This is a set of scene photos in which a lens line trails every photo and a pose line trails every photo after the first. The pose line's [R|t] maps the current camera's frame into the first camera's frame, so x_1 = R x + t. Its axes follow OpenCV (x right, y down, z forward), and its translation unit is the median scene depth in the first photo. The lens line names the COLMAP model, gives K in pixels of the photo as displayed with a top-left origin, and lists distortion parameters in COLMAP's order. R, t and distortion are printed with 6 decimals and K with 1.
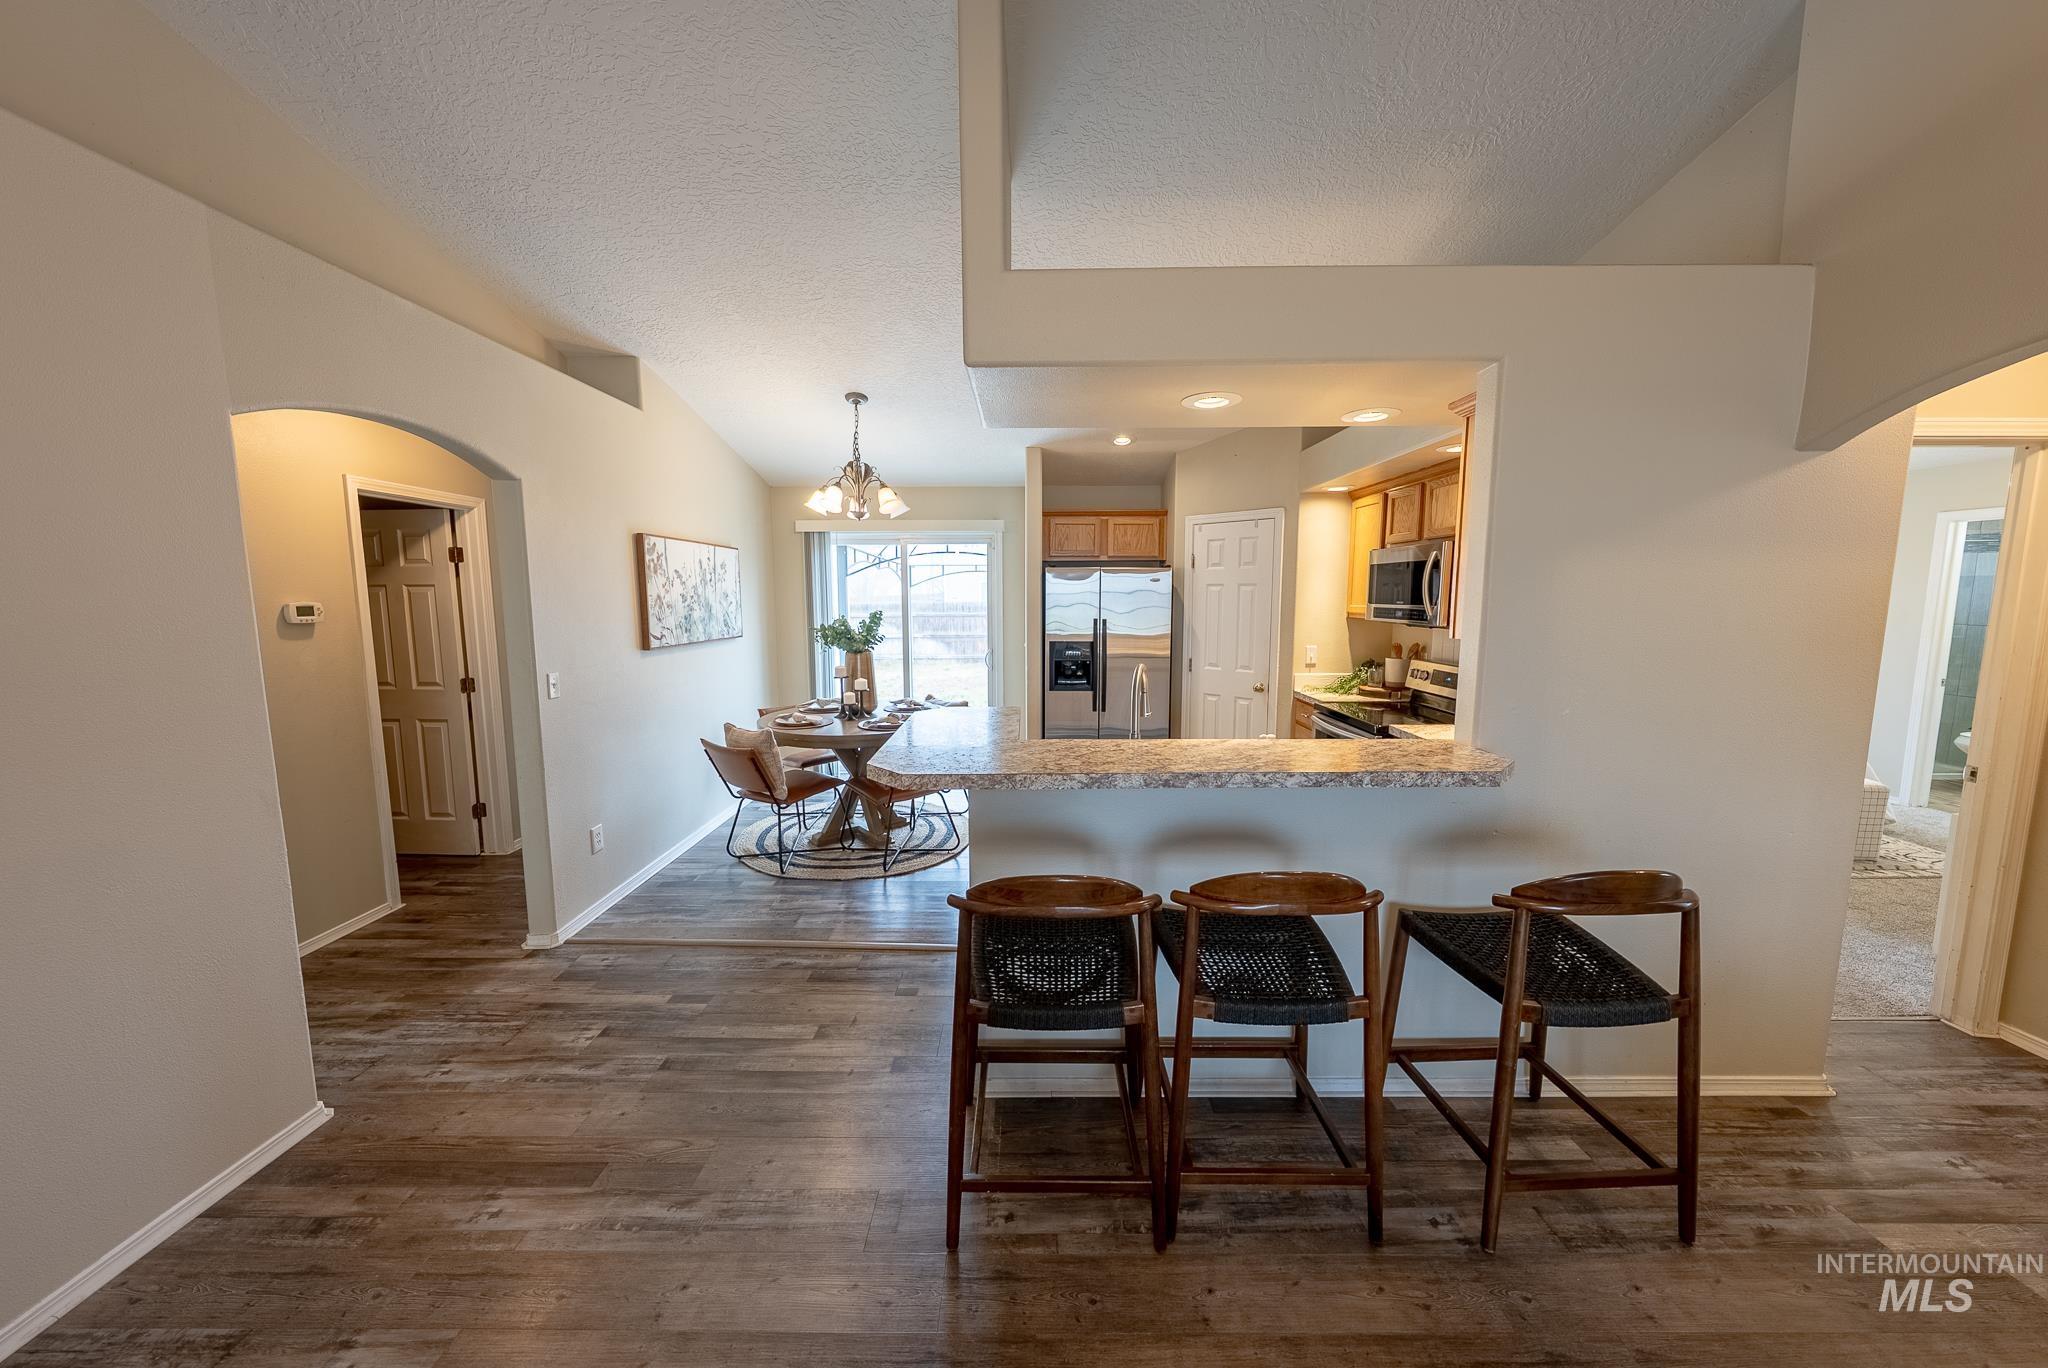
lens RADIAL K [[697.7, 0, 1027.5], [0, 697.7, 668.9], [0, 0, 1]] dist [-0.001787, -0.000332]
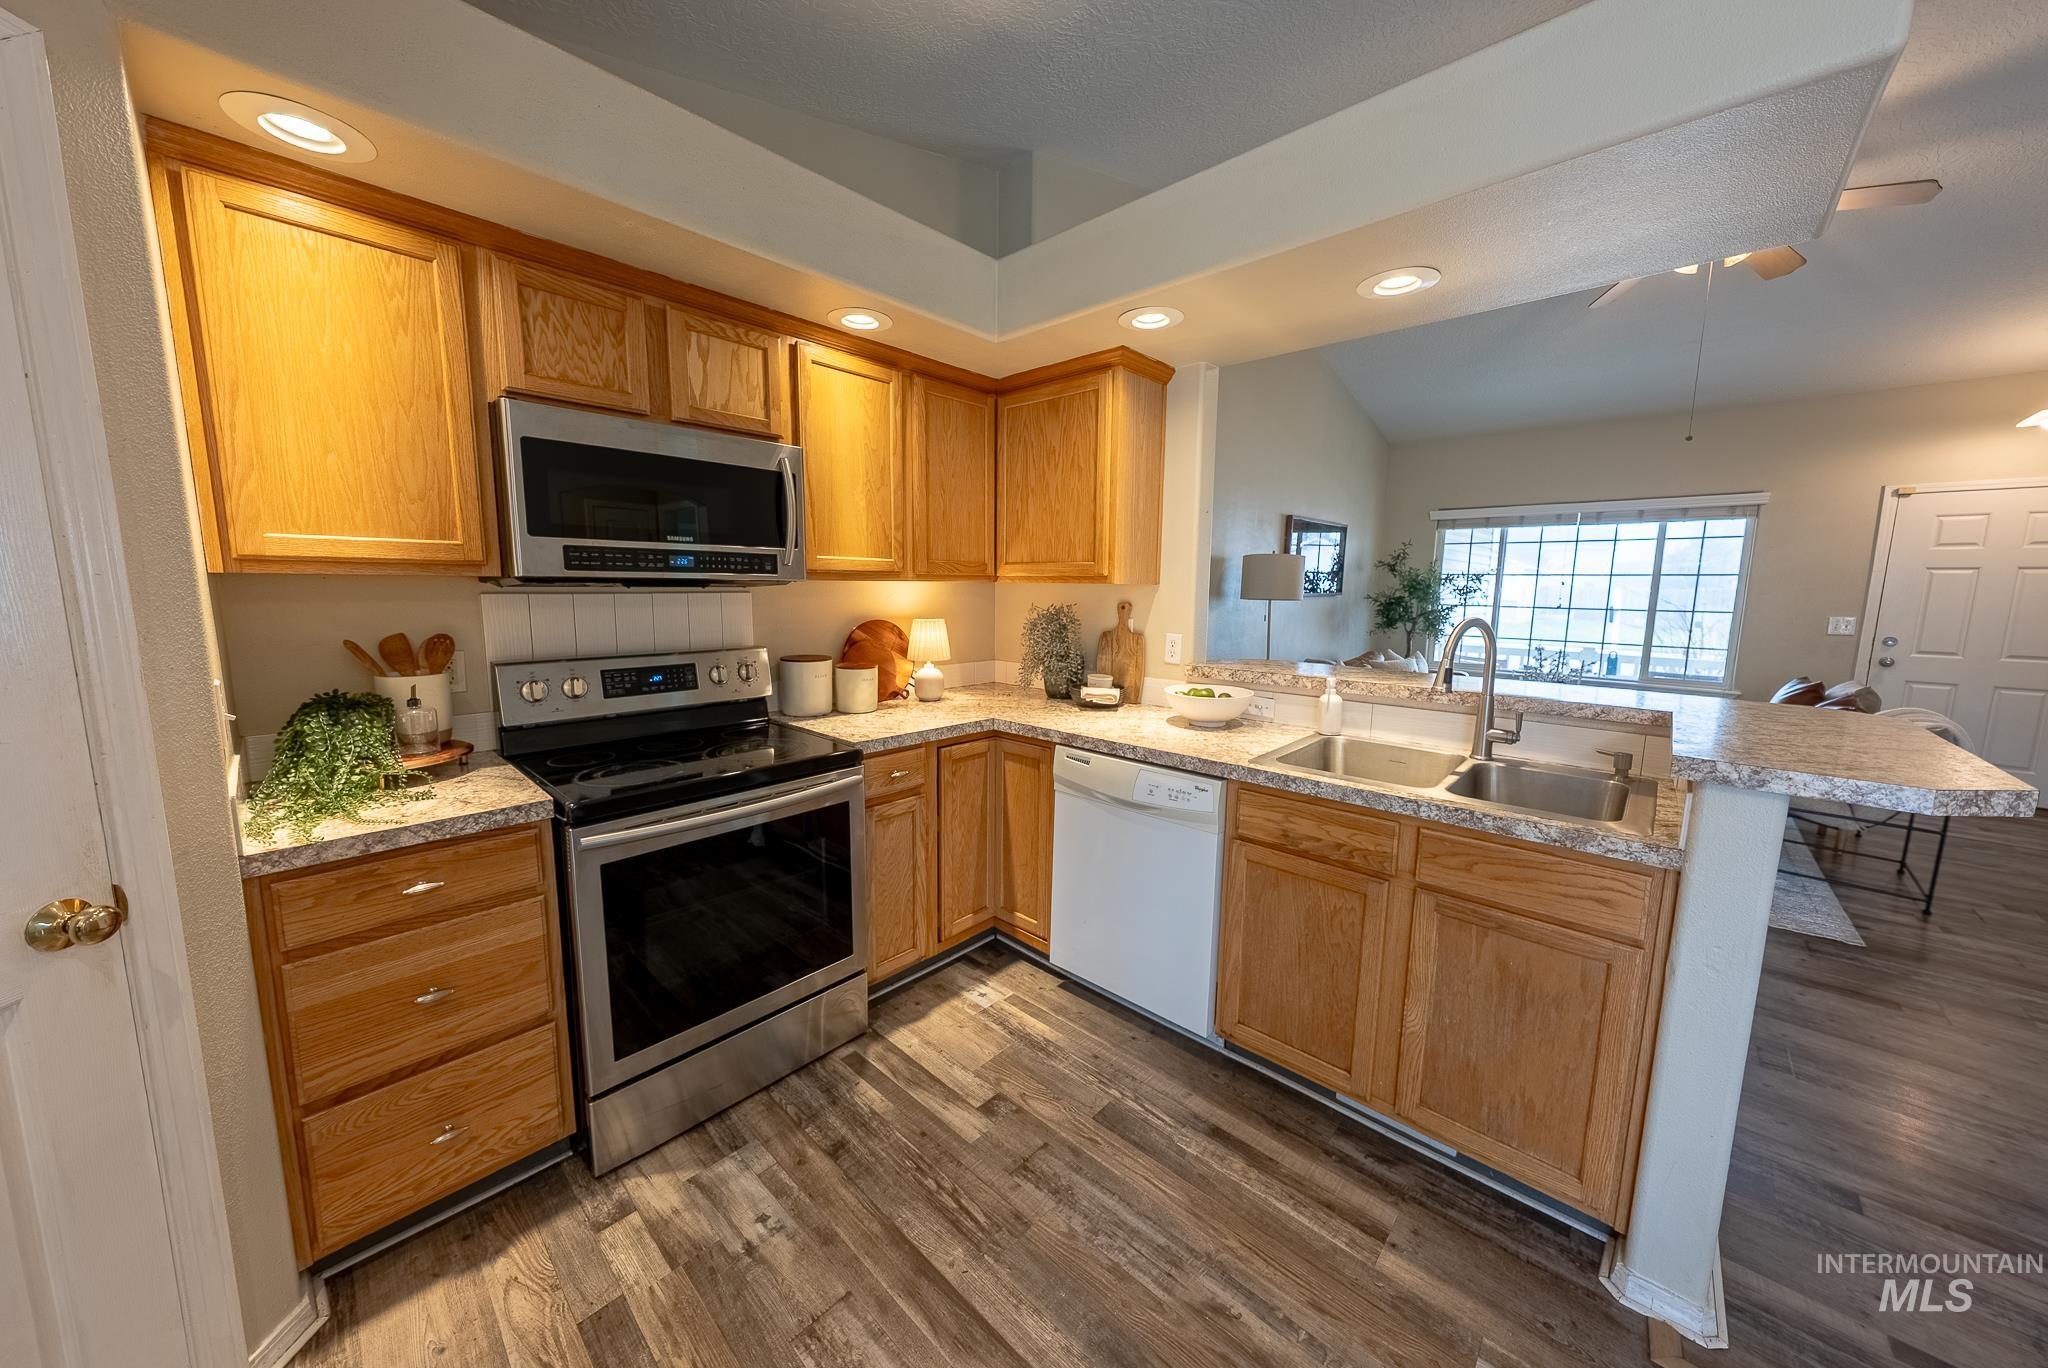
lens RADIAL K [[697.7, 0, 1027.5], [0, 697.7, 668.9], [0, 0, 1]] dist [-0.001787, -0.000332]
pose [[-0.729429, -0.087285, 0.678465, 0.003686], [0.074251, 0.975863, 0.205373, -0.063445], [-0.680015, 0.200182, -0.705342, 0.892902]]
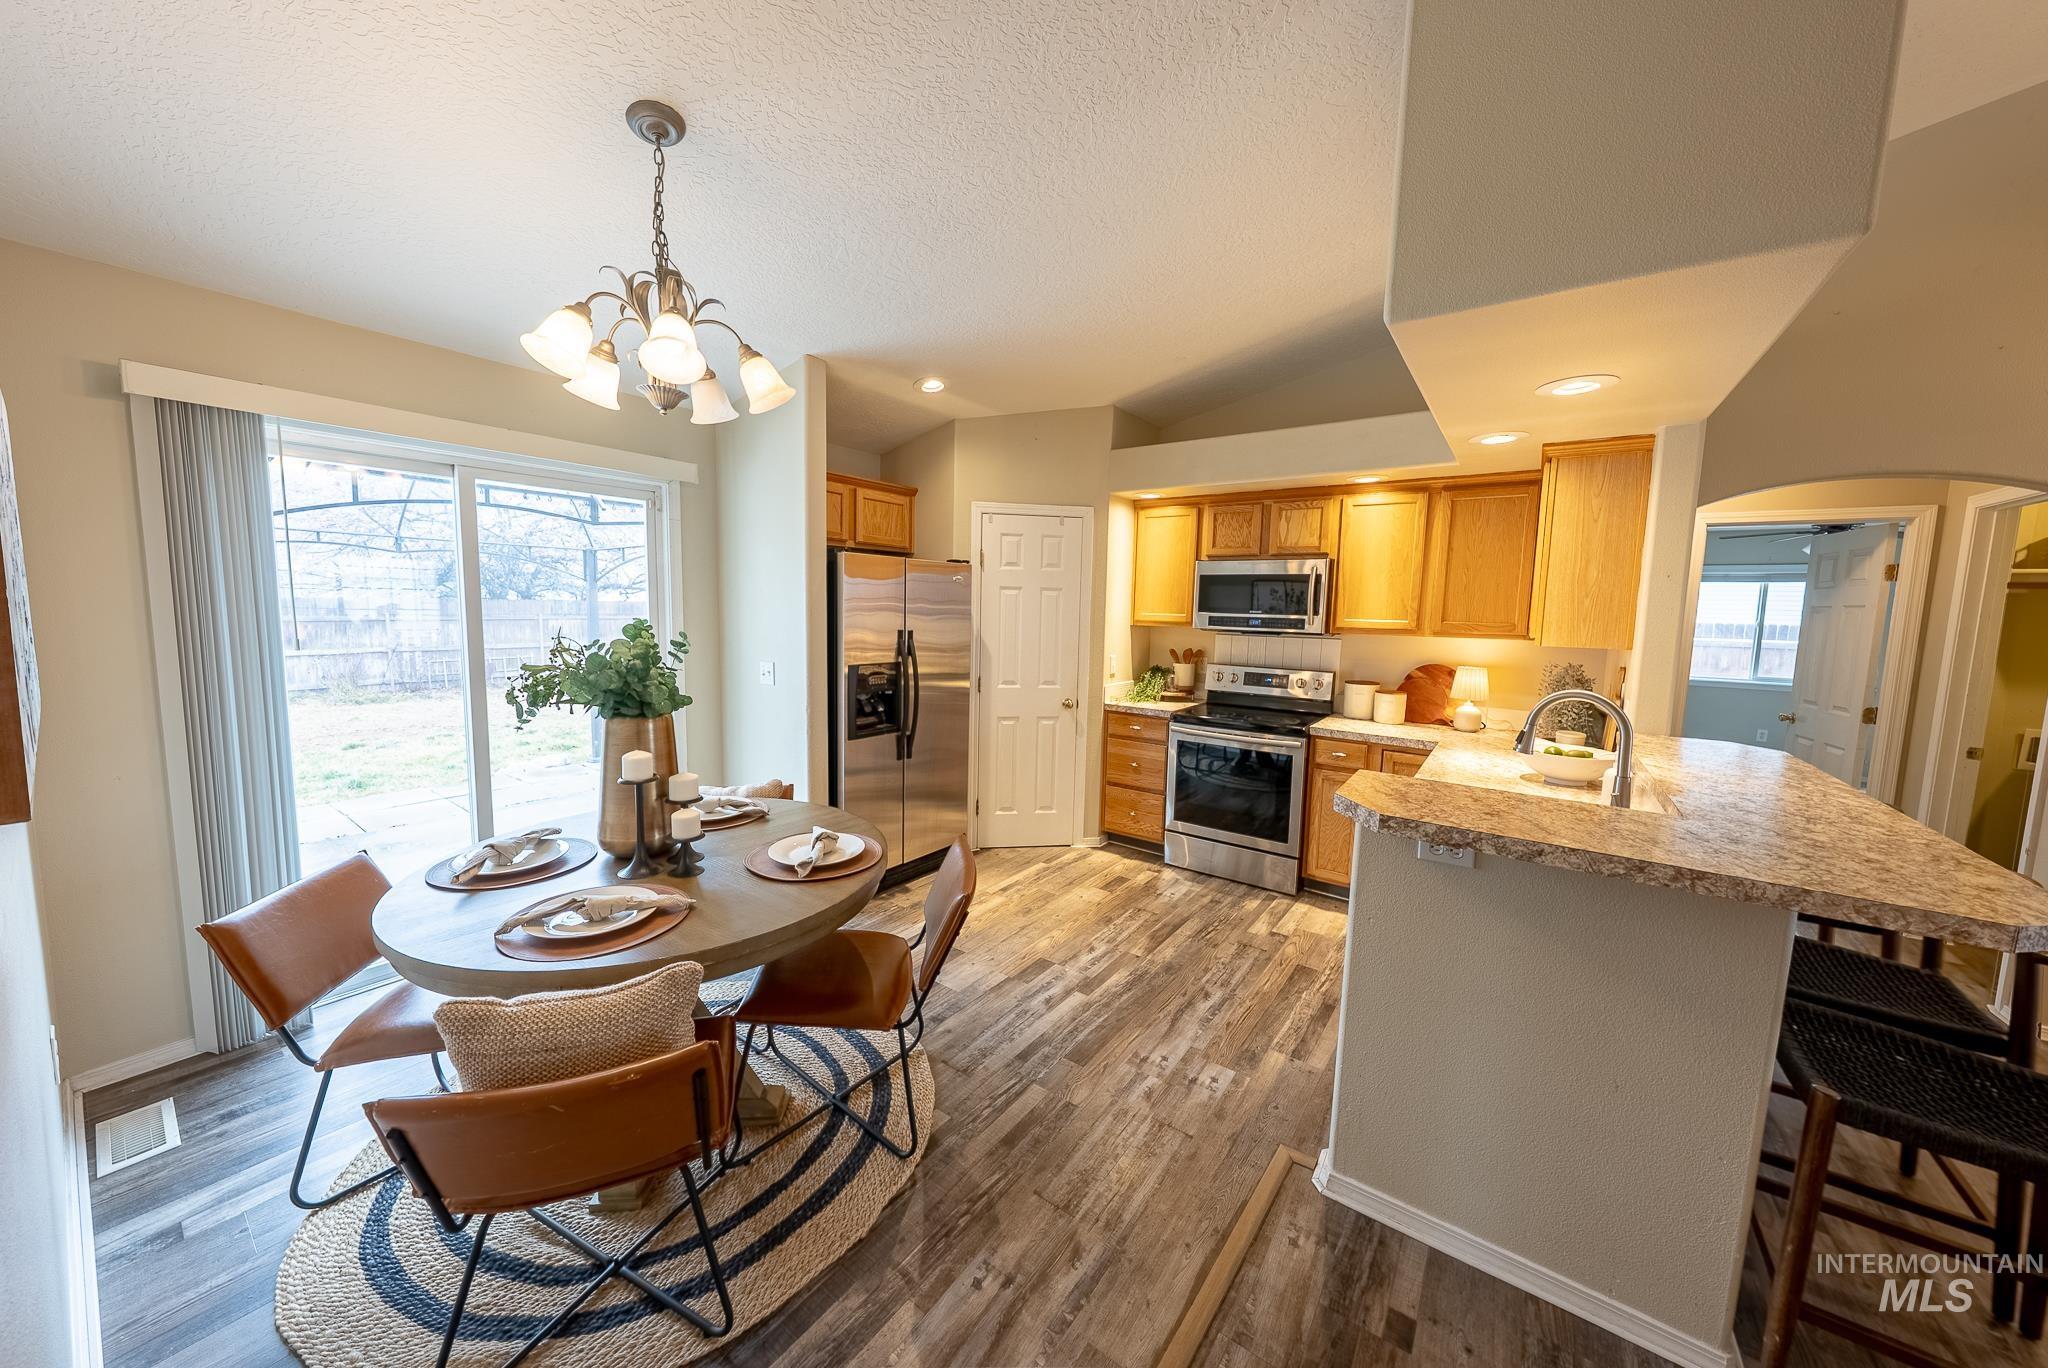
lens RADIAL K [[697.7, 0, 1027.5], [0, 697.7, 668.9], [0, 0, 1]] dist [-0.001787, -0.000332]
pose [[0.589066, -0.050563, 0.806501, -0.396890], [0.067389, 0.997638, 0.013326, -0.032170], [-0.805270, 0.046500, 0.591082, 0.483666]]
